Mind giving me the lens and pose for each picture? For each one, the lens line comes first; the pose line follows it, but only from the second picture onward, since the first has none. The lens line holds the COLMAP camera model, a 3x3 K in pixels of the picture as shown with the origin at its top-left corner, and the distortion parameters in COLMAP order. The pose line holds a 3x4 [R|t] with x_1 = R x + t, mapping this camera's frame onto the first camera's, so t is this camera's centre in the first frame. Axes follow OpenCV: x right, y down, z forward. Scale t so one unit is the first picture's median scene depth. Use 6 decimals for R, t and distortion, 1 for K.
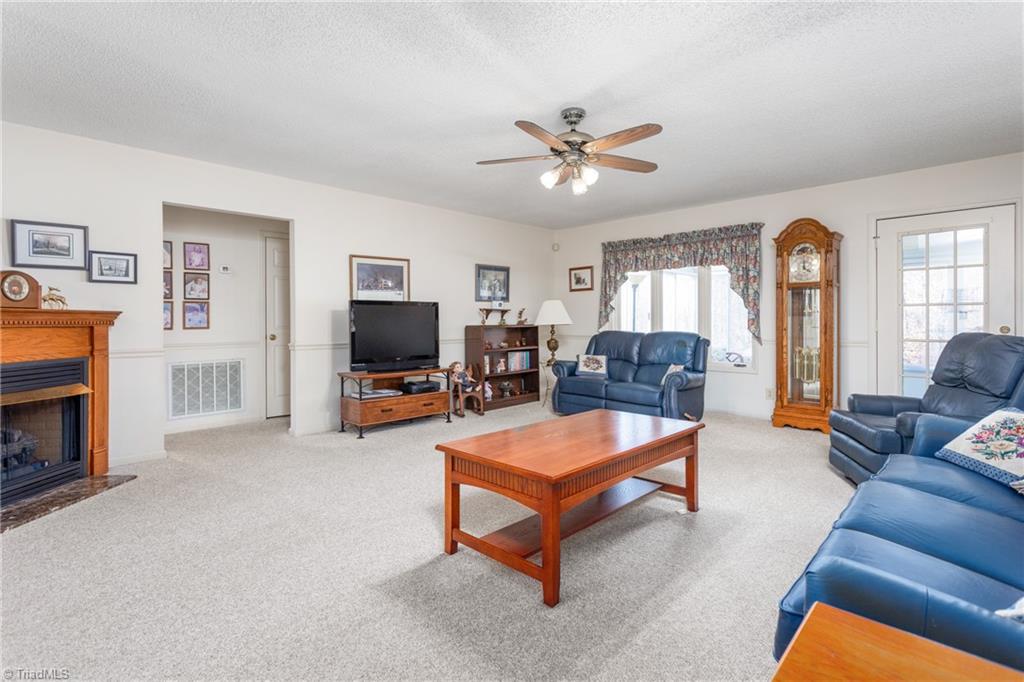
lens RADIAL K [[488.3, 0, 512.9], [0, 488.3, 321.0], [0, 0, 1]] dist [-0.000029, 0.001101]
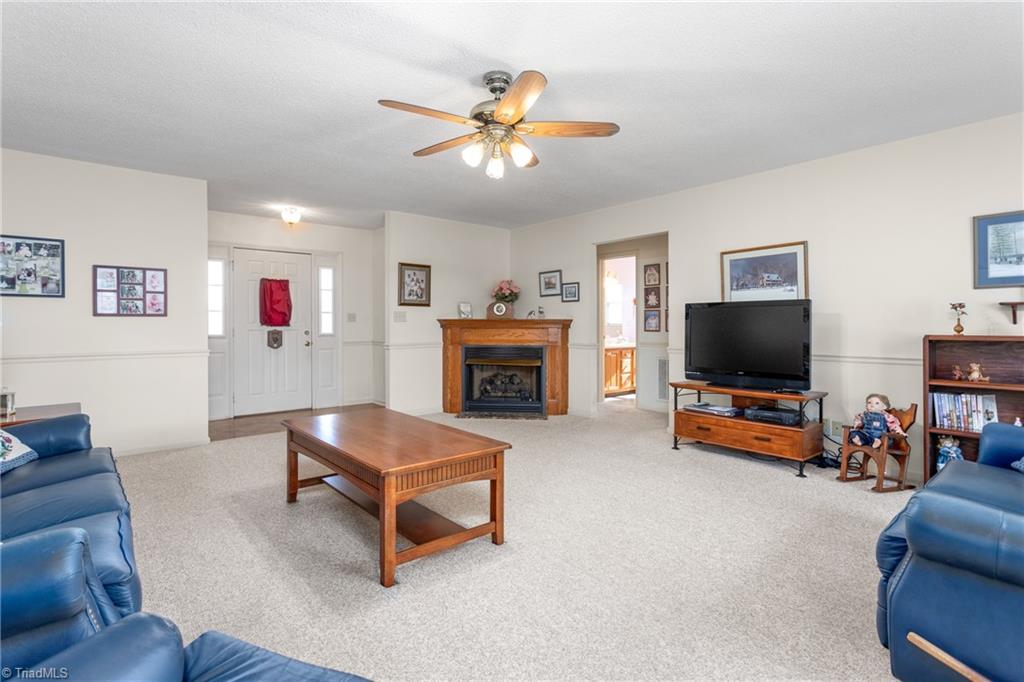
lens RADIAL K [[488.3, 0, 512.1], [0, 488.3, 331.4], [0, 0, 1]] dist [-0.000029, 0.001101]
pose [[-0.083250, 0.016139, -0.996398, 0.640606], [-0.001285, 0.999866, 0.016303, -0.004085], [0.996528, 0.002638, -0.083218, 0.736956]]
